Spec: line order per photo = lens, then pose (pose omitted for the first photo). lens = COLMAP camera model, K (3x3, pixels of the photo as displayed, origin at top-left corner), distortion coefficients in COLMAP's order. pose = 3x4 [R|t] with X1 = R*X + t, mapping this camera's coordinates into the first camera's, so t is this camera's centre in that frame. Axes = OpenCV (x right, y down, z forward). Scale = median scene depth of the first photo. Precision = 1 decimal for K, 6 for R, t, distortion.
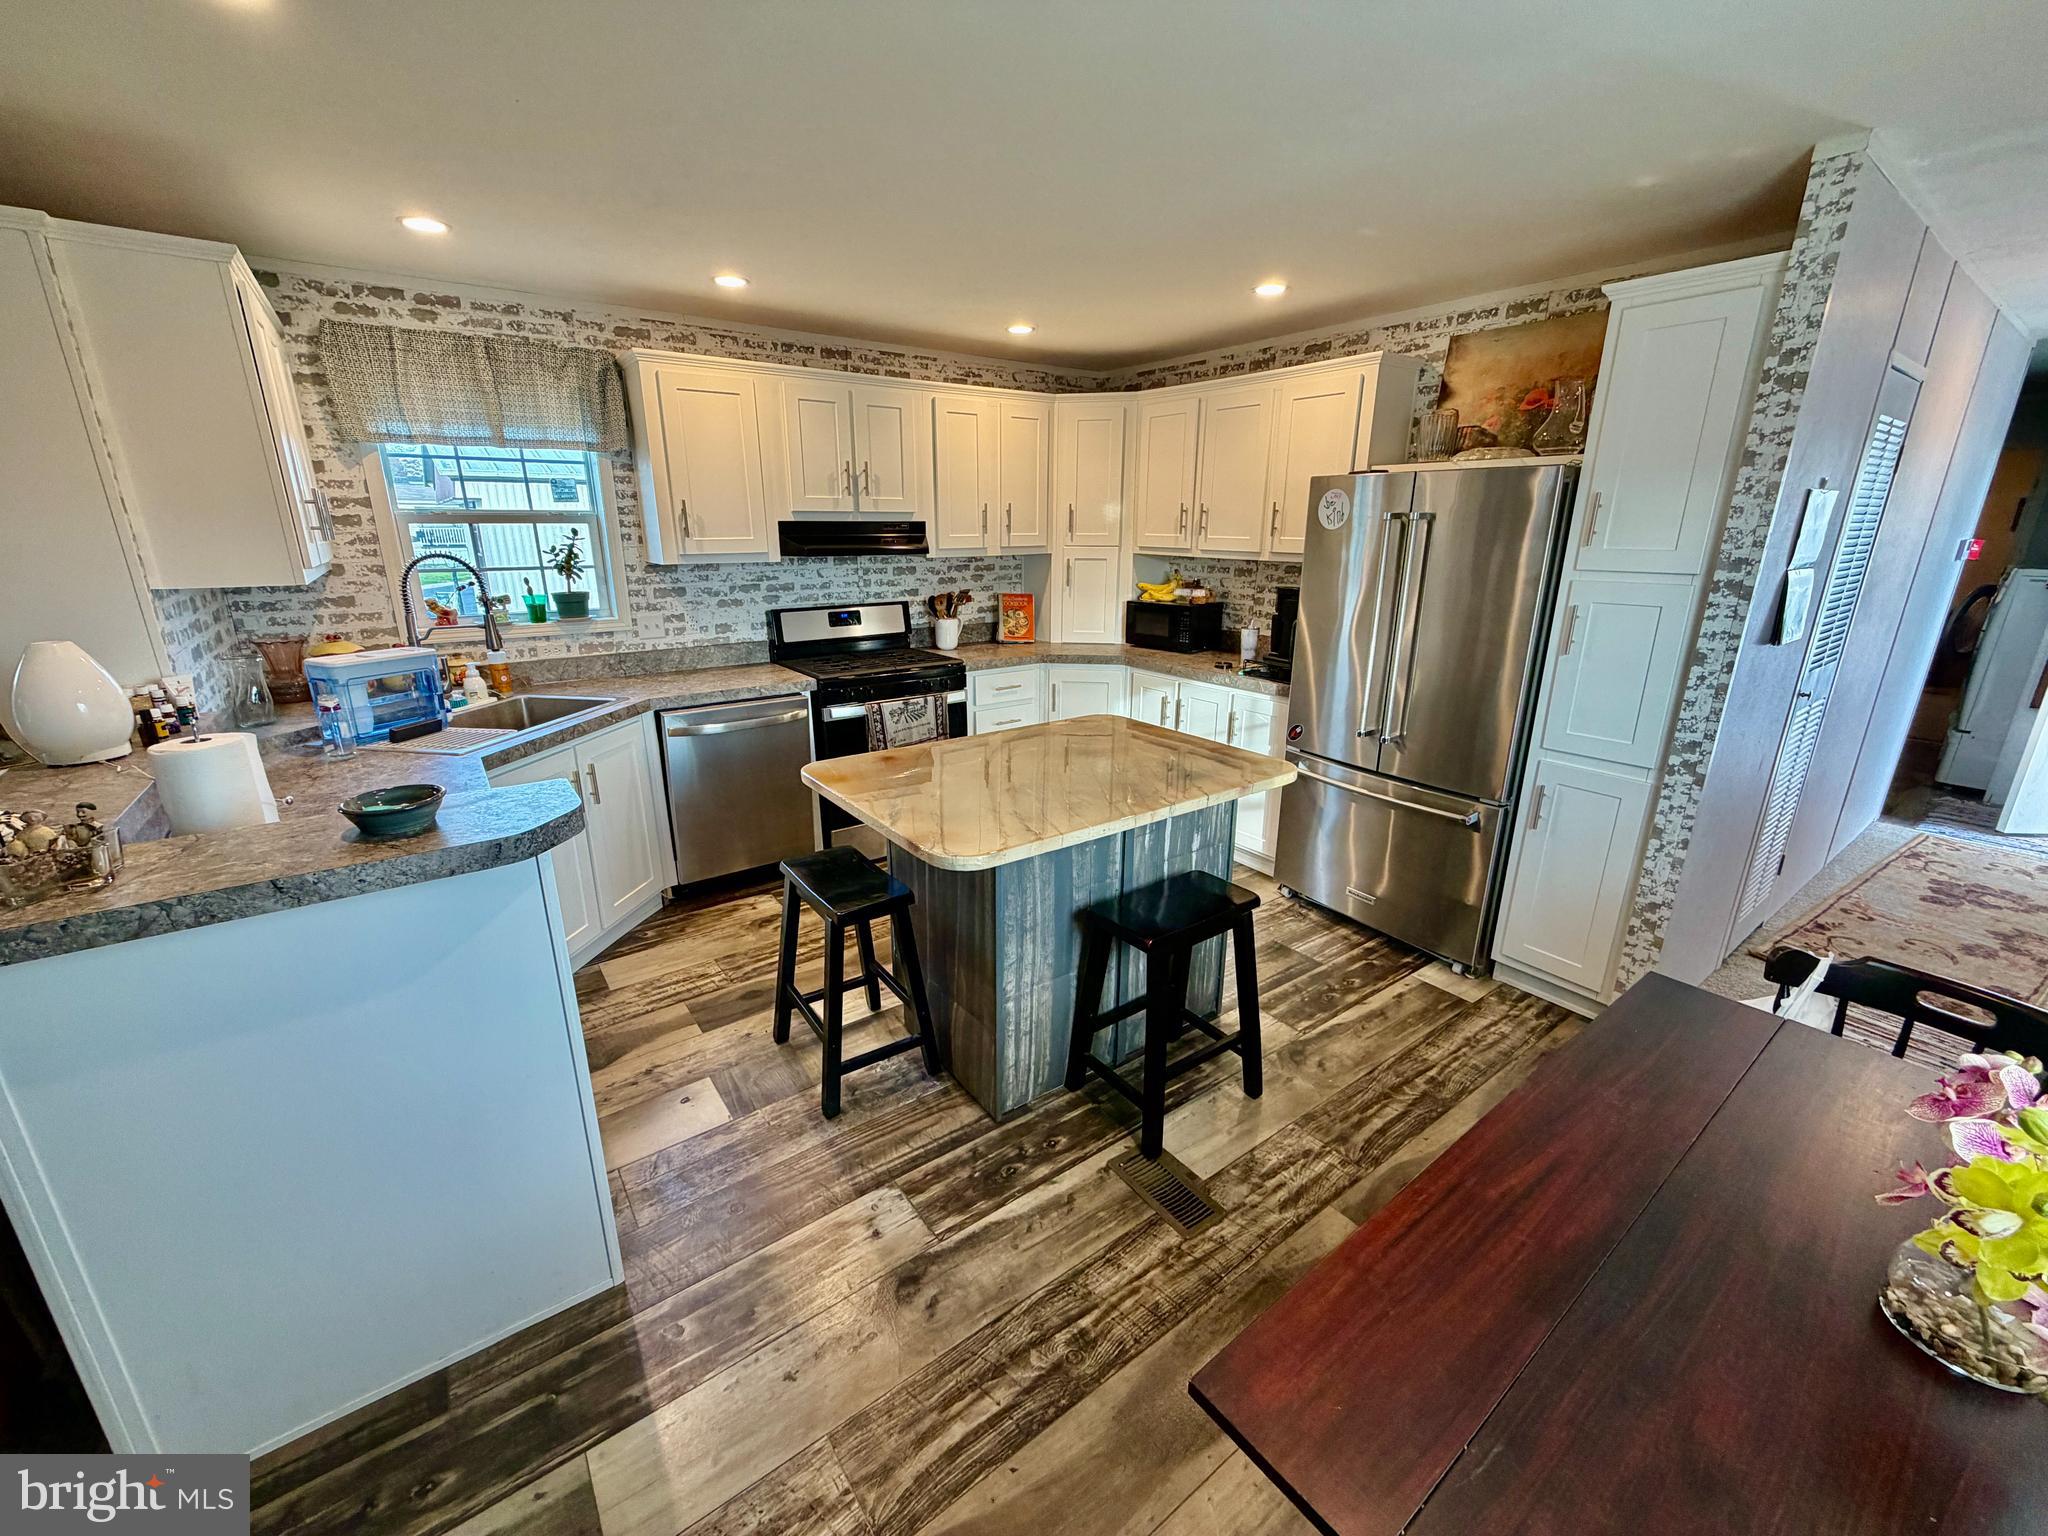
lens RADIAL K [[818.2, 0, 1017.9], [0, 818.2, 768.6], [0, 0, 1]] dist [0.000581, -0.000003]
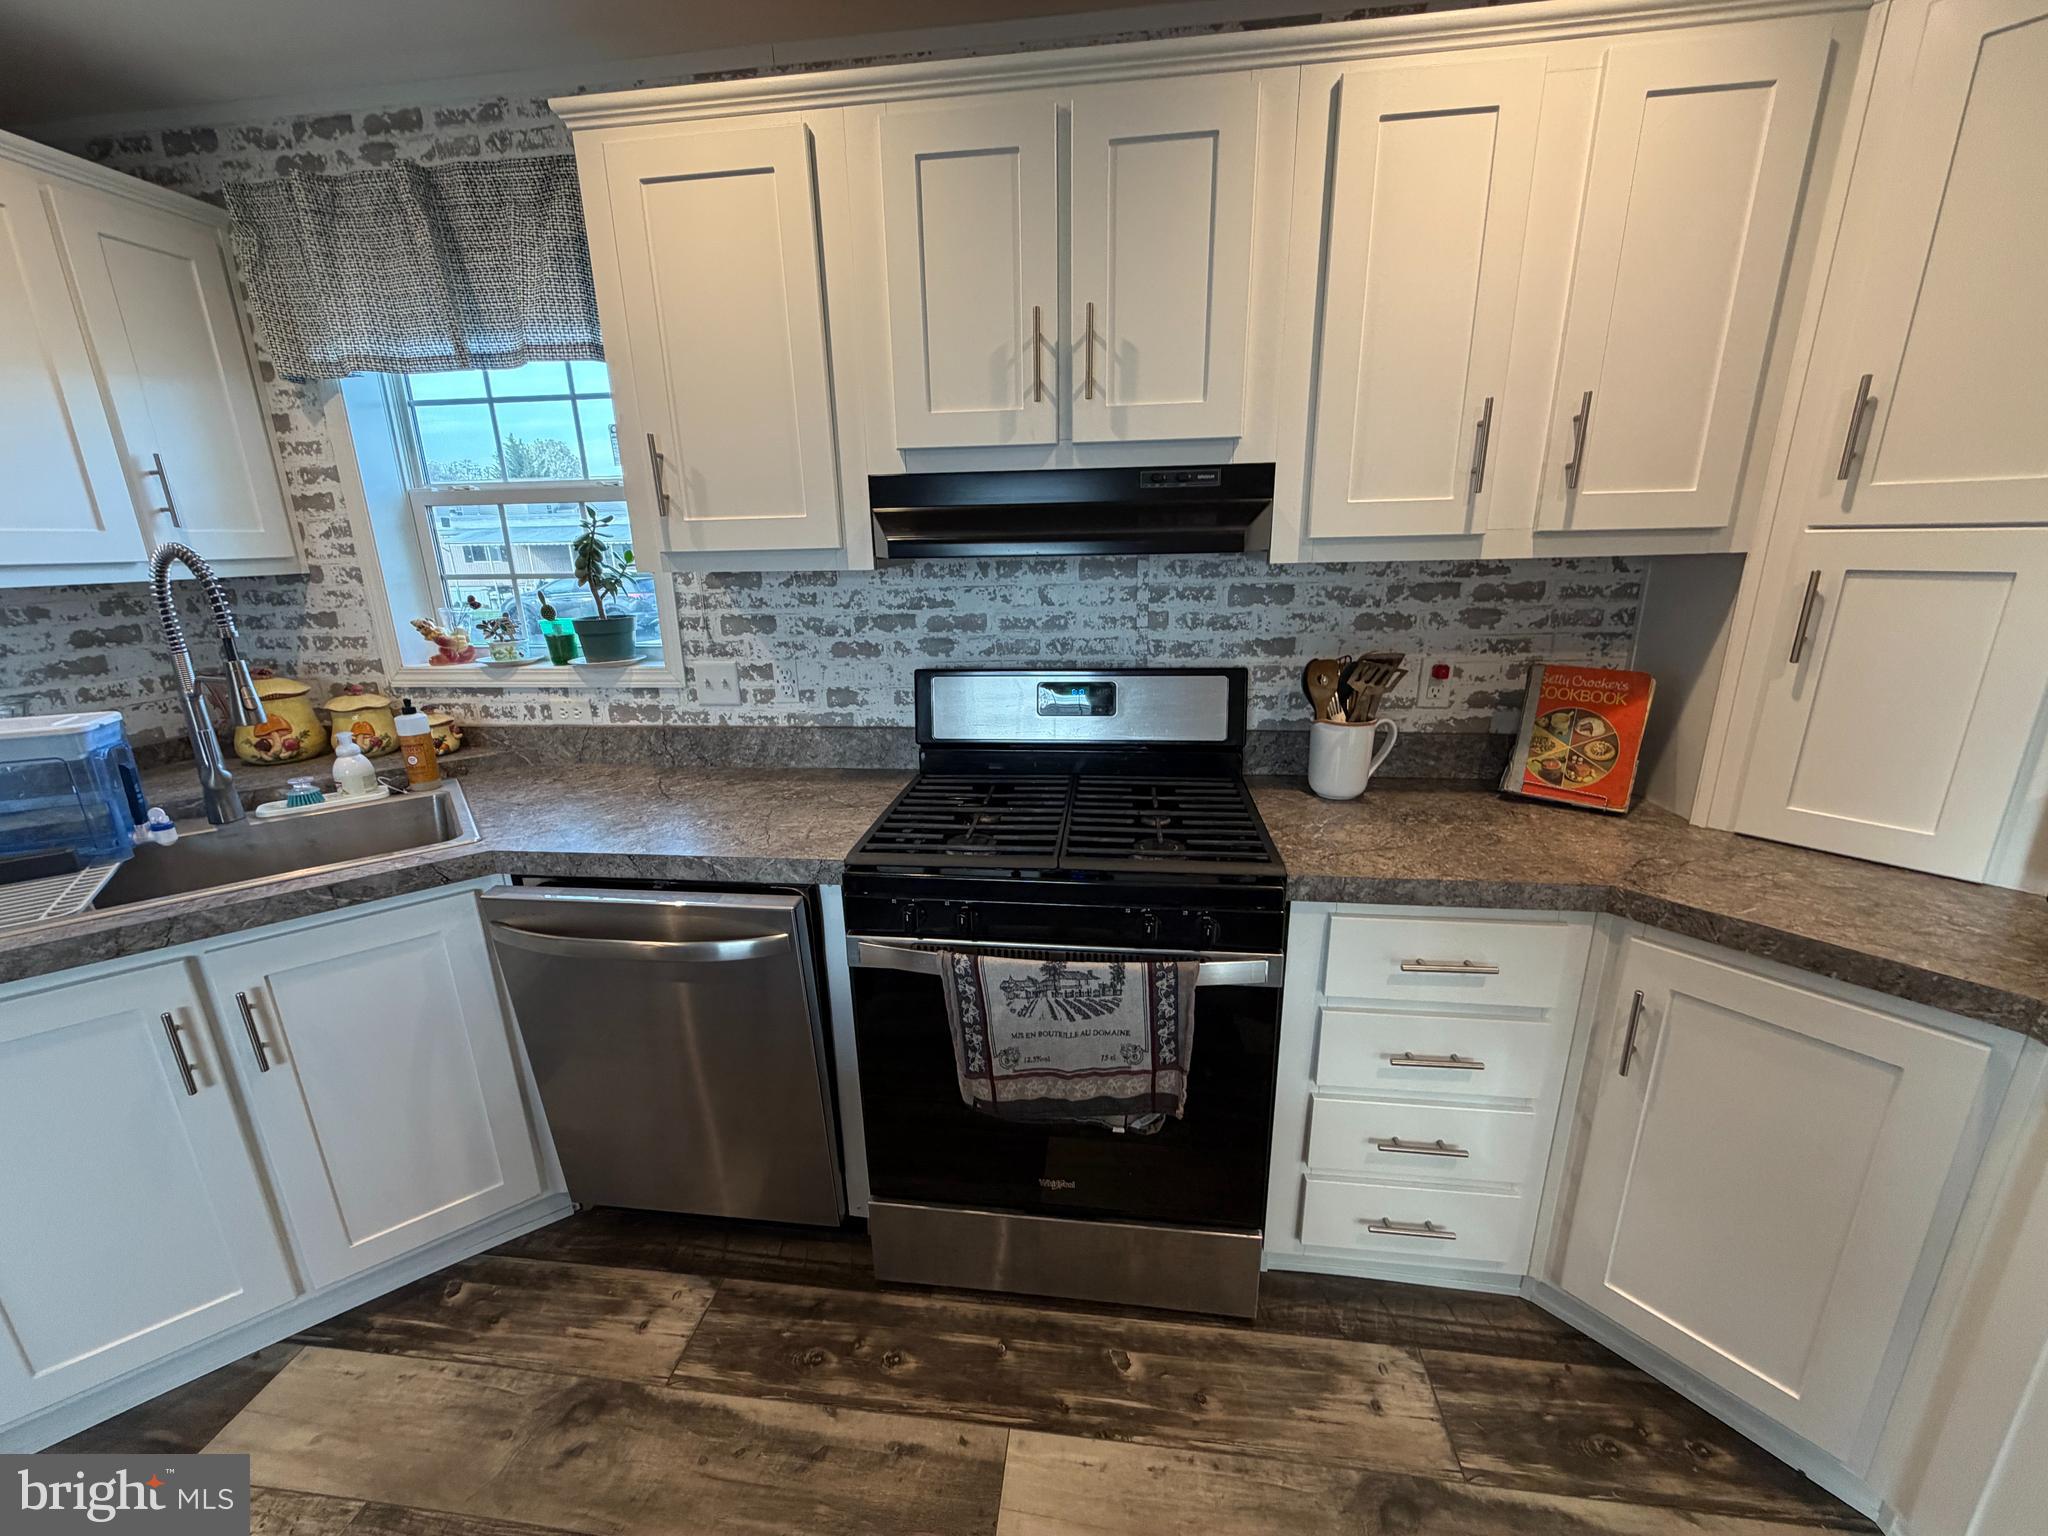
lens RADIAL K [[818.2, 0, 1017.9], [0, 818.2, 768.6], [0, 0, 1]] dist [0.000581, -0.000003]
pose [[0.725894, 0.174364, -0.665338, 0.074811], [-0.178014, 0.982000, 0.063134, -0.187665], [0.664371, 0.072611, 0.743868, 0.725332]]
